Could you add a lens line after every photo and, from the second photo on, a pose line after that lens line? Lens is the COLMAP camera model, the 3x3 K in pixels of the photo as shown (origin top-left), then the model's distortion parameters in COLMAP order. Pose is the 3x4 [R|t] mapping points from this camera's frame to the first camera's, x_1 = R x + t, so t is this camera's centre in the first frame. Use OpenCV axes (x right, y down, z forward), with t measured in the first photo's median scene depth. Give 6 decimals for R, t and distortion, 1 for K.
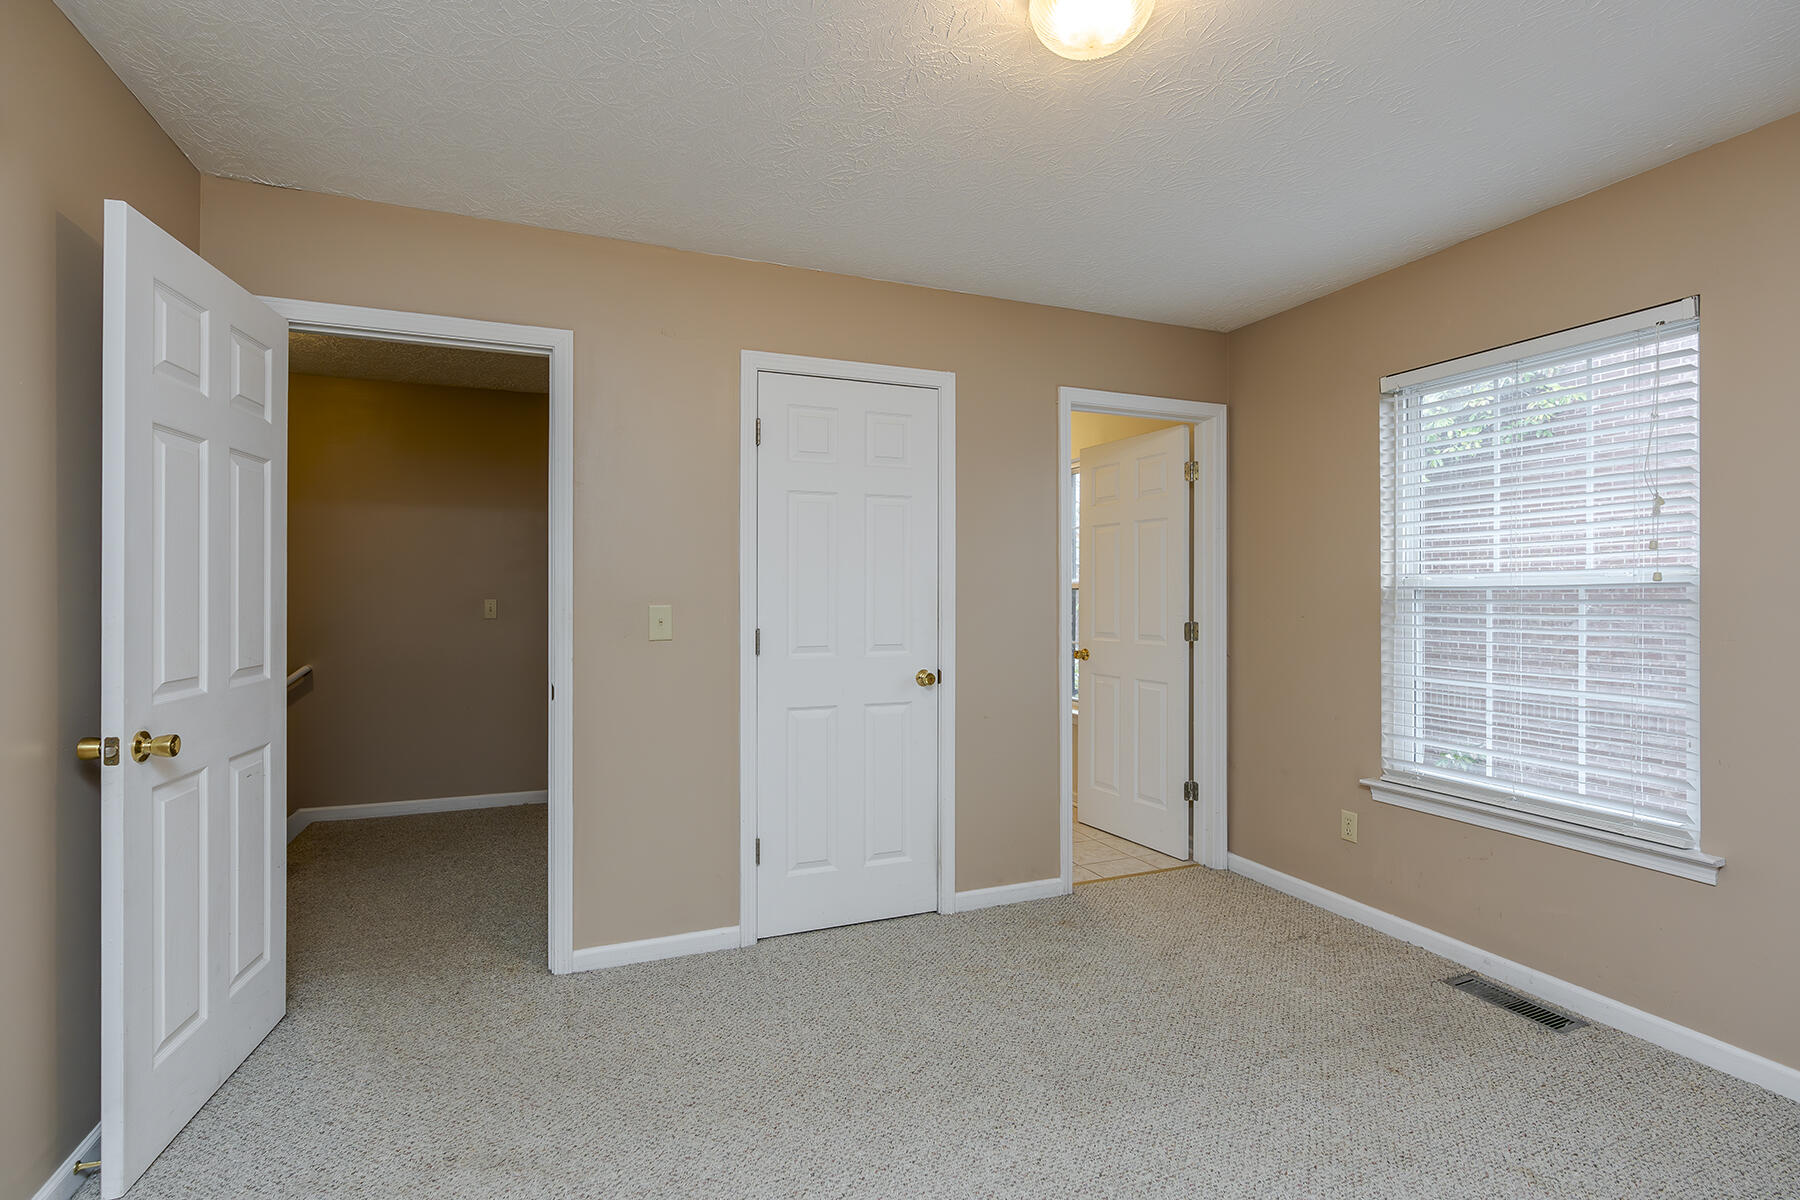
lens RADIAL K [[809.1, 0, 896.9], [0, 809.1, 599.3], [0, 0, 1]] dist [-0.009284, 0.000298]
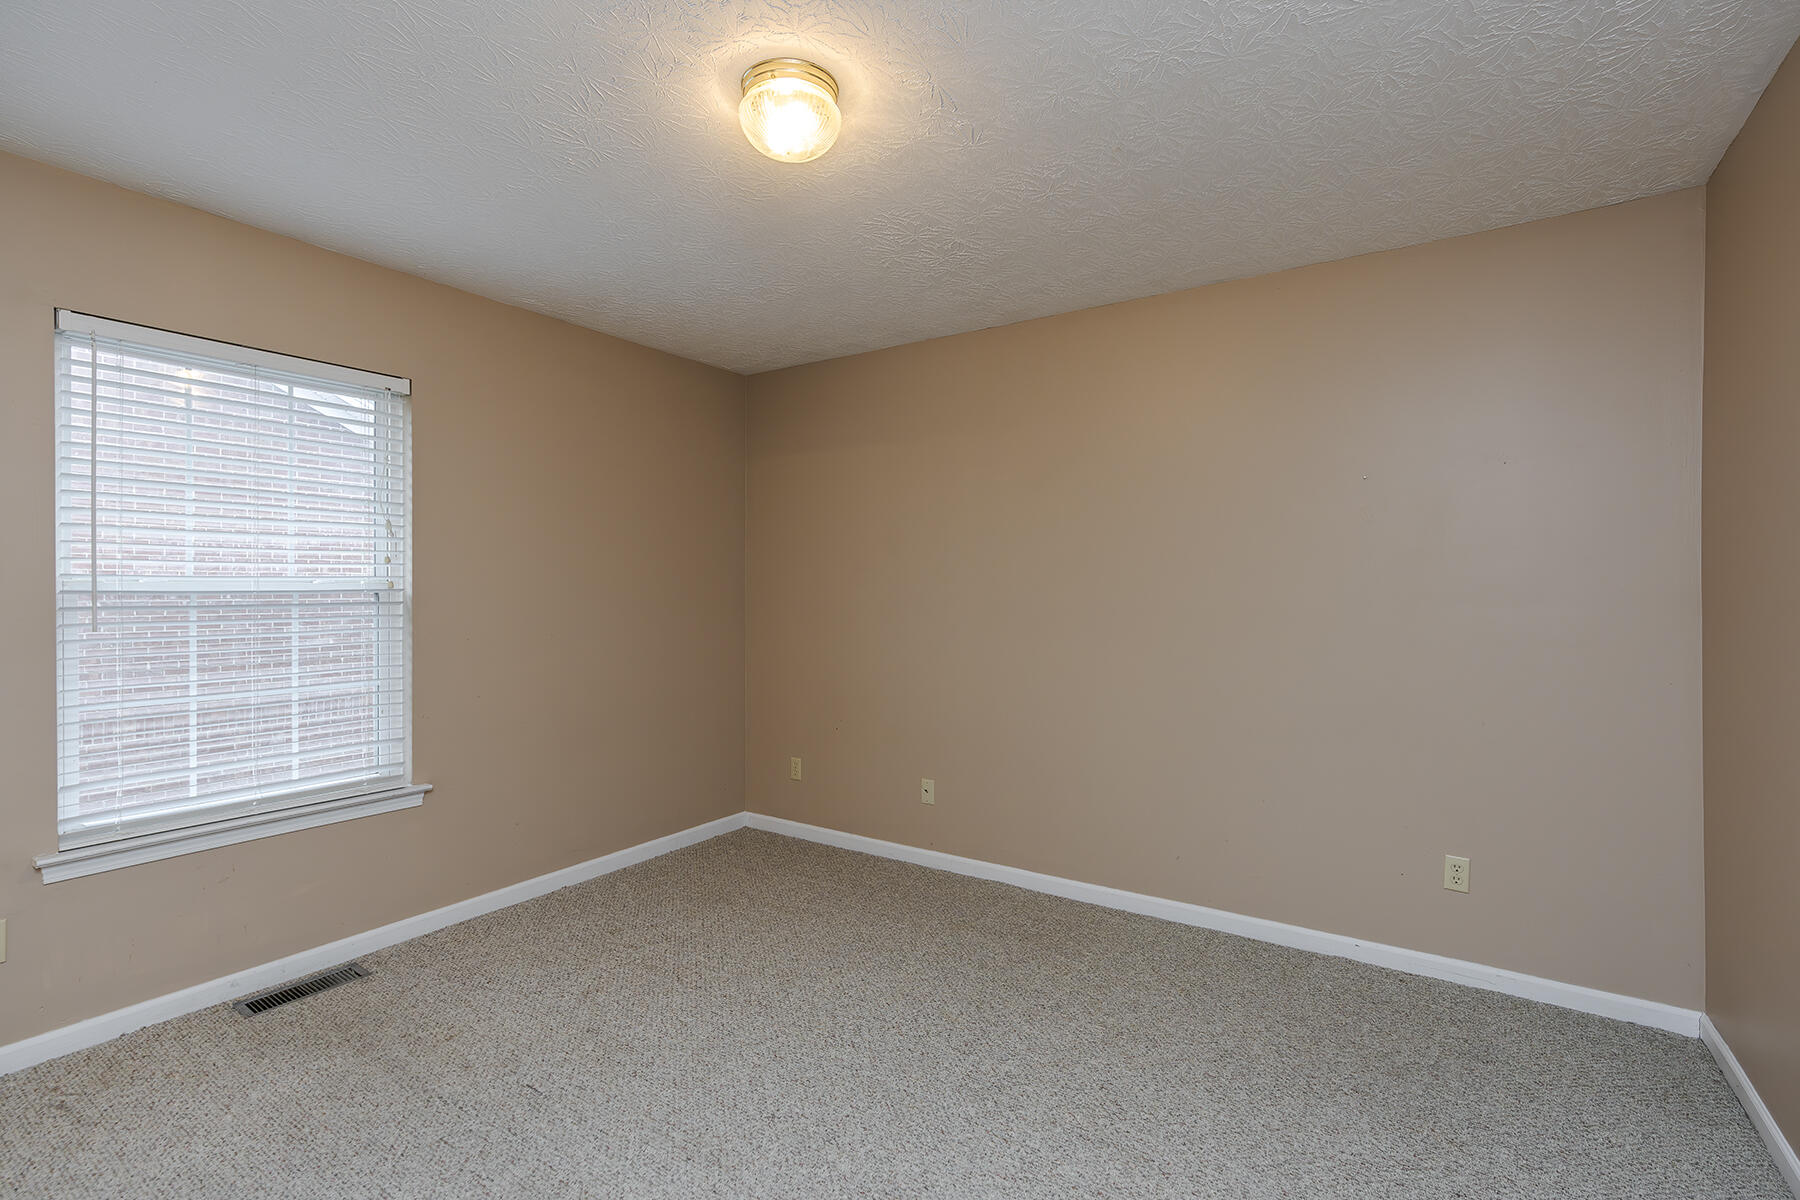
lens RADIAL K [[809.1, 0, 896.9], [0, 809.1, 599.3], [0, 0, 1]] dist [-0.009284, 0.000298]
pose [[-0.552817, -0.008084, 0.833263, -0.492138], [0.002038, 0.999937, 0.011053, -0.015805], [-0.833300, 0.007808, -0.552766, 0.859474]]
